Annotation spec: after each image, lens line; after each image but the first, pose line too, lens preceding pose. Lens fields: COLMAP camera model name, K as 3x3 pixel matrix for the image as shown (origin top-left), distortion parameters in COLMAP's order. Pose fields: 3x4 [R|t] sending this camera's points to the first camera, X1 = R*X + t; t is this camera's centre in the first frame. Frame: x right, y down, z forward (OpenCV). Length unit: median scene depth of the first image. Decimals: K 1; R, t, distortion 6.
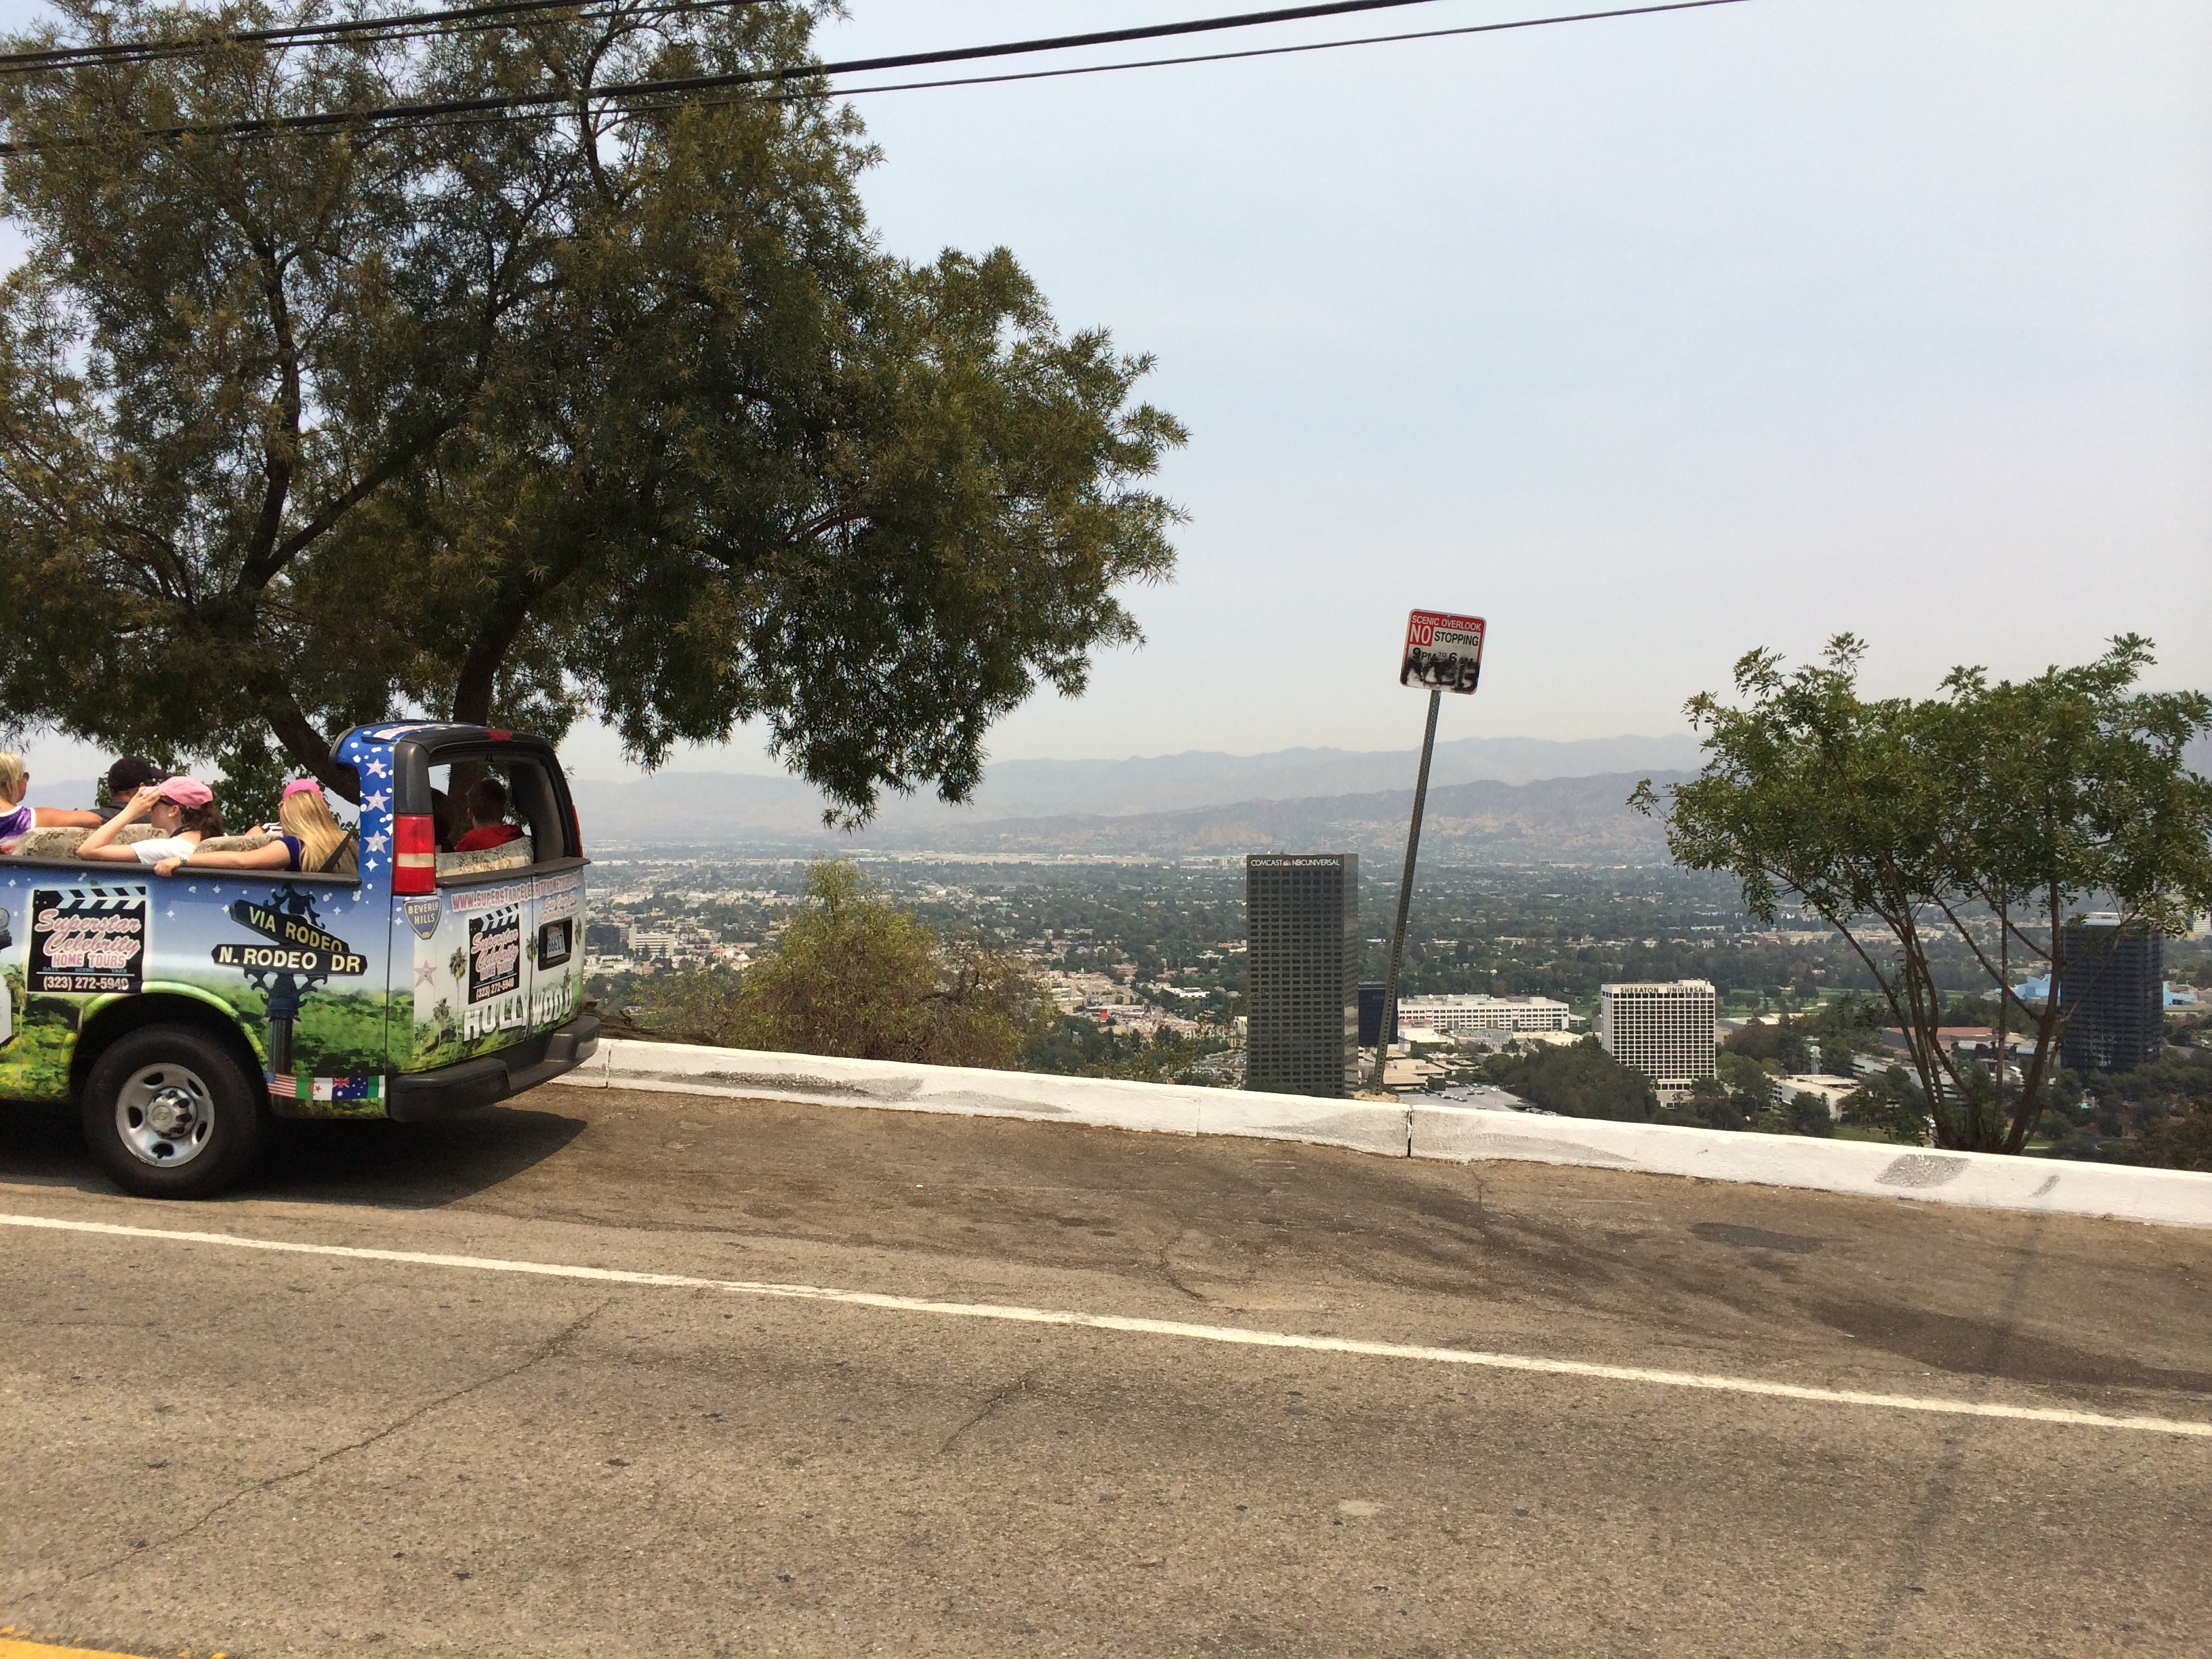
lens RADIAL K [[1932.4, 0, 1199.4], [0, 1932.4, 814.3], [0, 0, 1]] dist [0.019997, 0.013957]
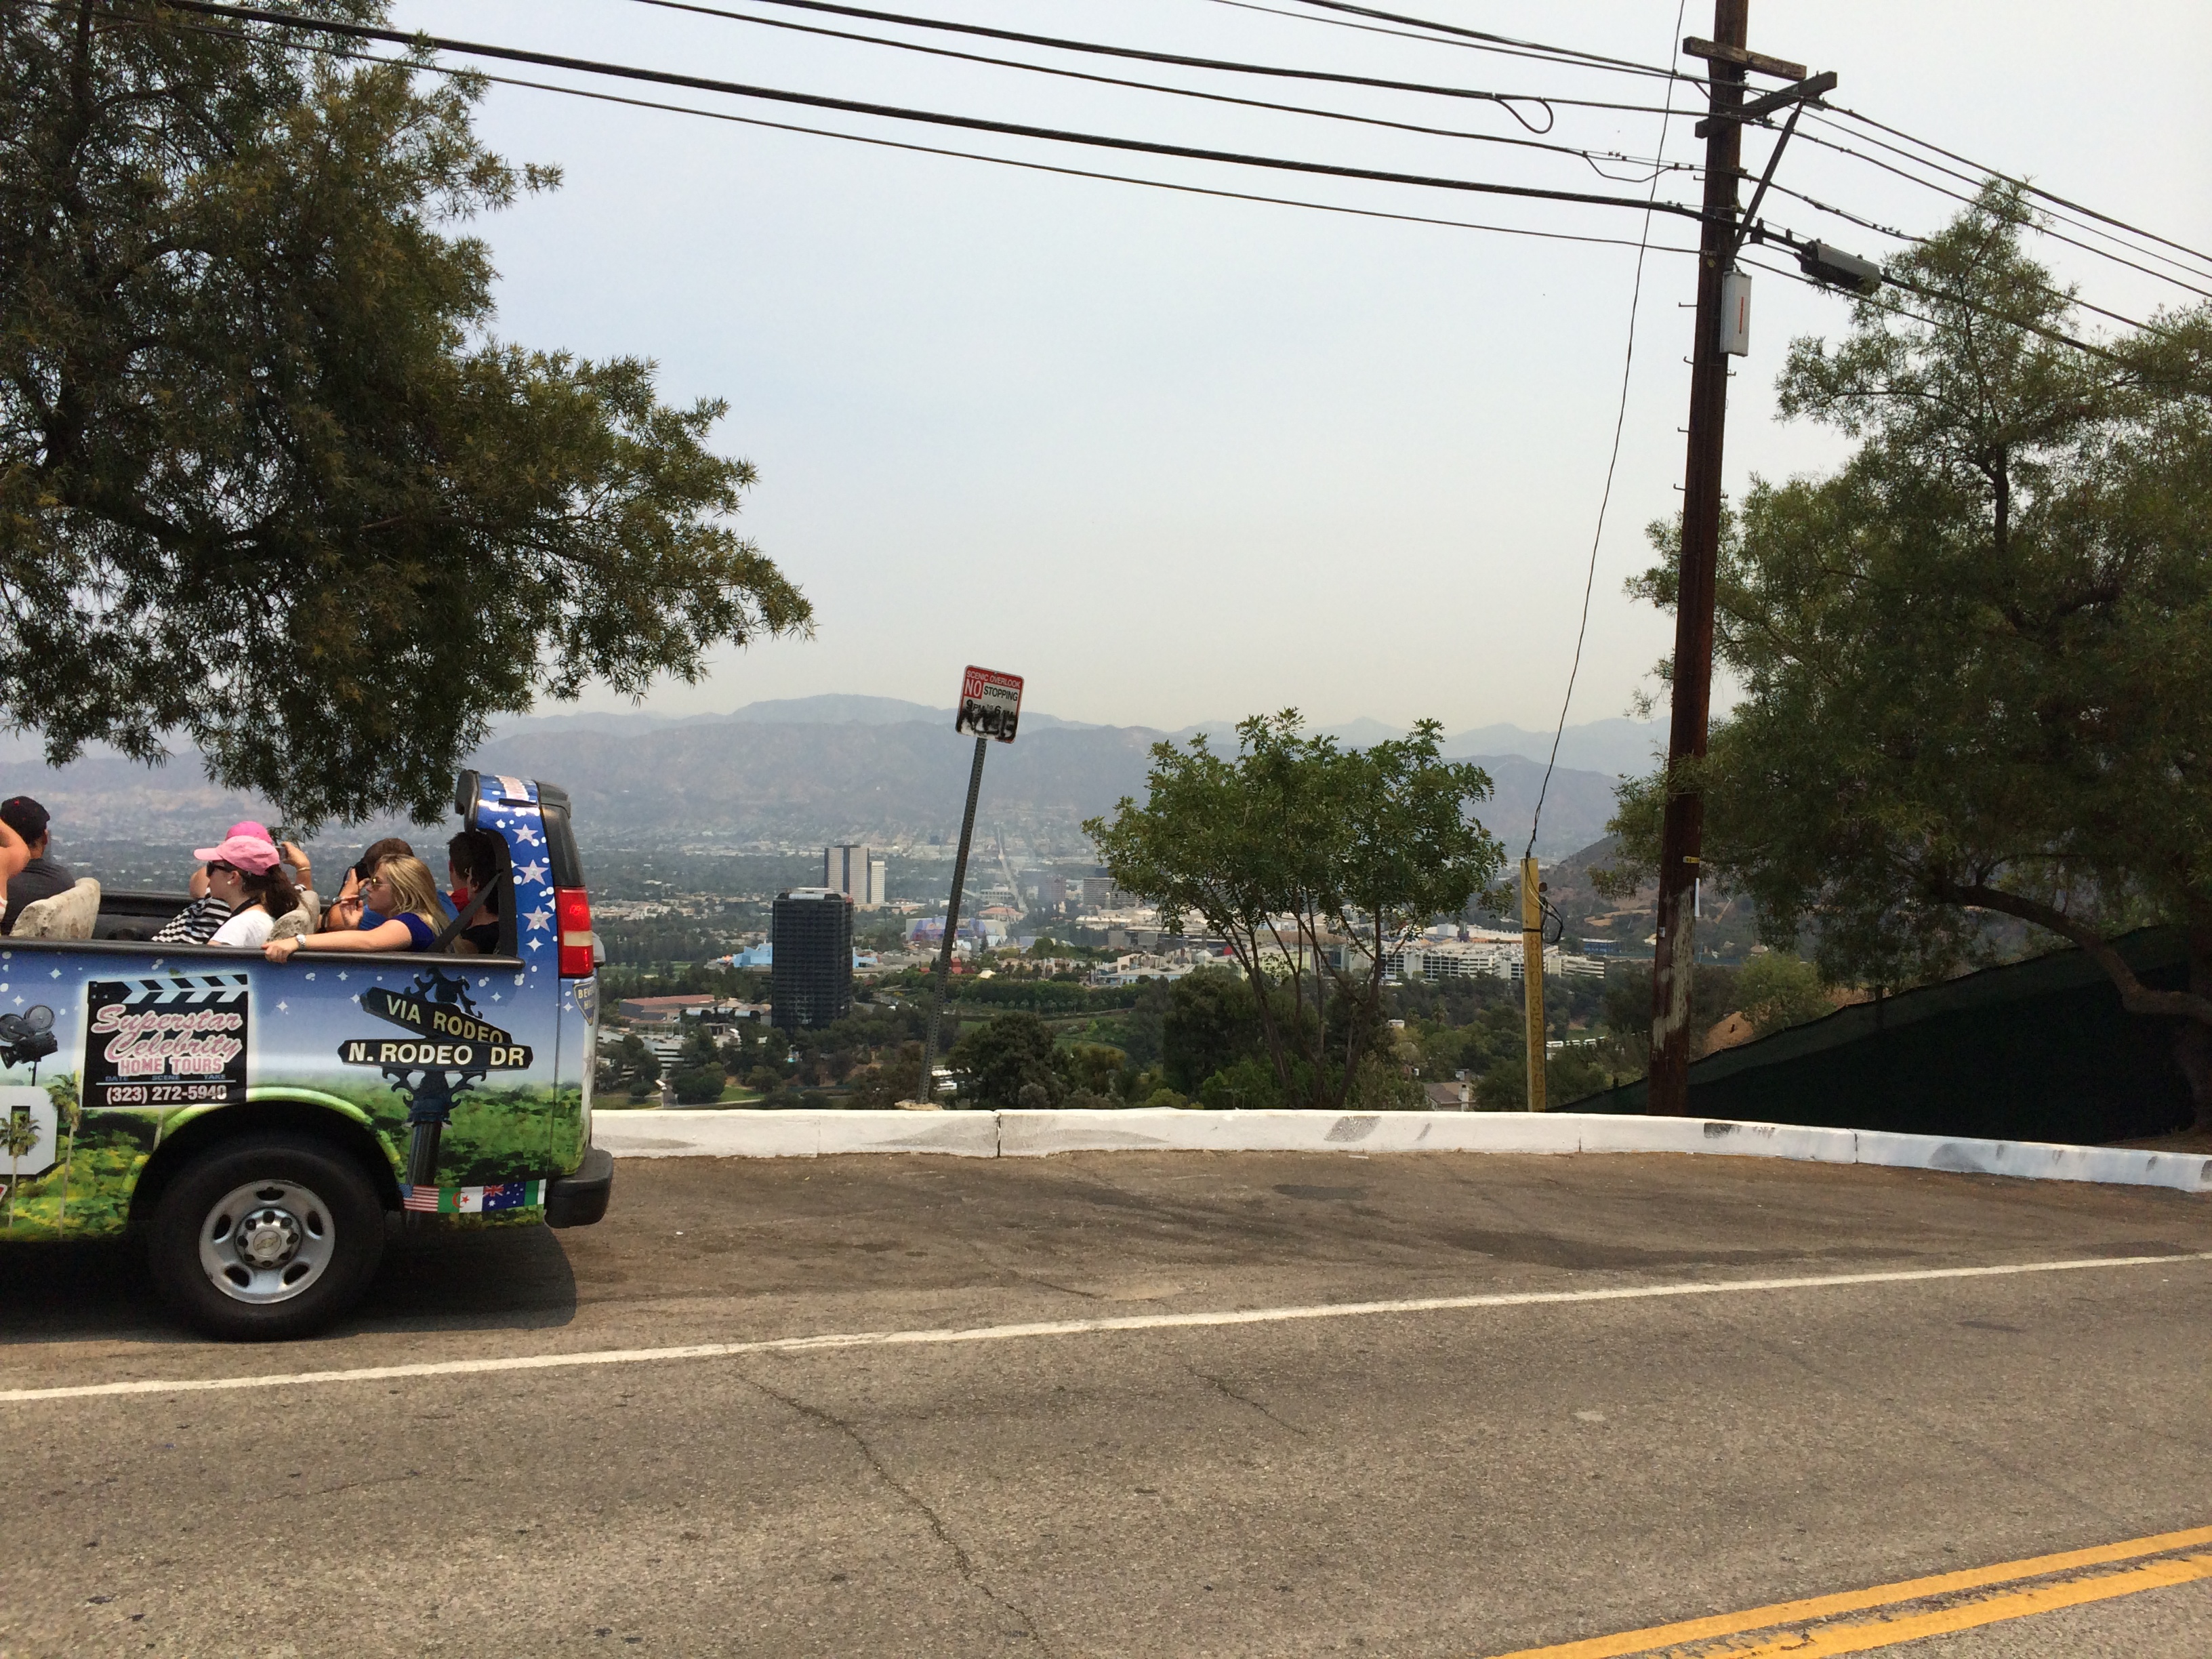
lens RADIAL K [[1932.4, 0, 1067.0], [0, 1932.4, 811.8], [0, 0, 1]] dist [0.019997, 0.013957]
pose [[0.804046, 0.011447, 0.594457, -0.701132], [-0.020003, 0.999769, 0.007804, -0.044029], [-0.594230, -0.018166, 0.804090, 0.099277]]
